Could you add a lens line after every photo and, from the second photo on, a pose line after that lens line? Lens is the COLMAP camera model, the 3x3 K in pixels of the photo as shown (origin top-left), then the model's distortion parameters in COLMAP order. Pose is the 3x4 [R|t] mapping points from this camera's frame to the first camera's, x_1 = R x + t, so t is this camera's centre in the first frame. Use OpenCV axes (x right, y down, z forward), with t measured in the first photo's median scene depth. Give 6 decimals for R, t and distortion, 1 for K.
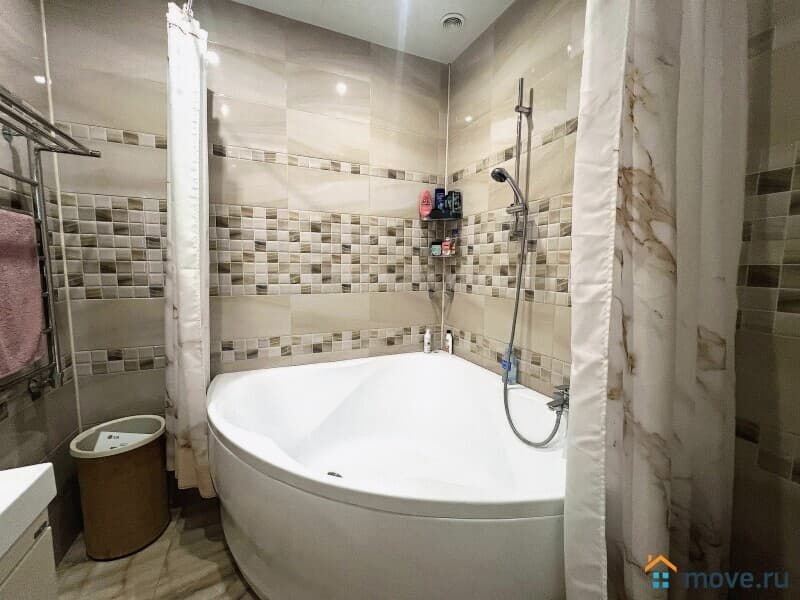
lens RADIAL K [[320.9, 0, 397.8], [0, 320.9, 298.5], [0, 0, 1]] dist [-0.000370, -0.000249]
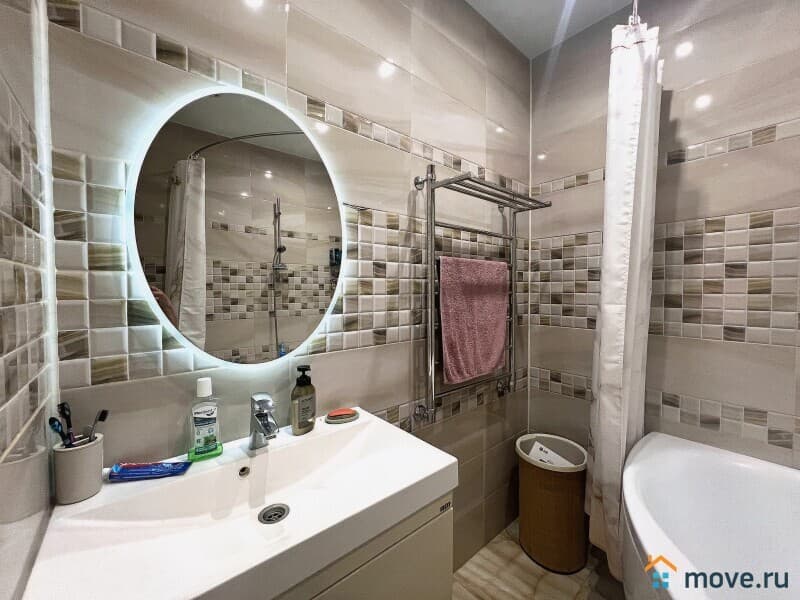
lens RADIAL K [[320.9, 0, 397.8], [0, 320.9, 298.5], [0, 0, 1]] dist [-0.000370, -0.000249]
pose [[0.281766, 0.016843, -0.959335, 0.033317], [-0.087218, 0.996156, -0.008127, -0.040516], [0.955511, 0.085962, 0.282152, 0.142179]]
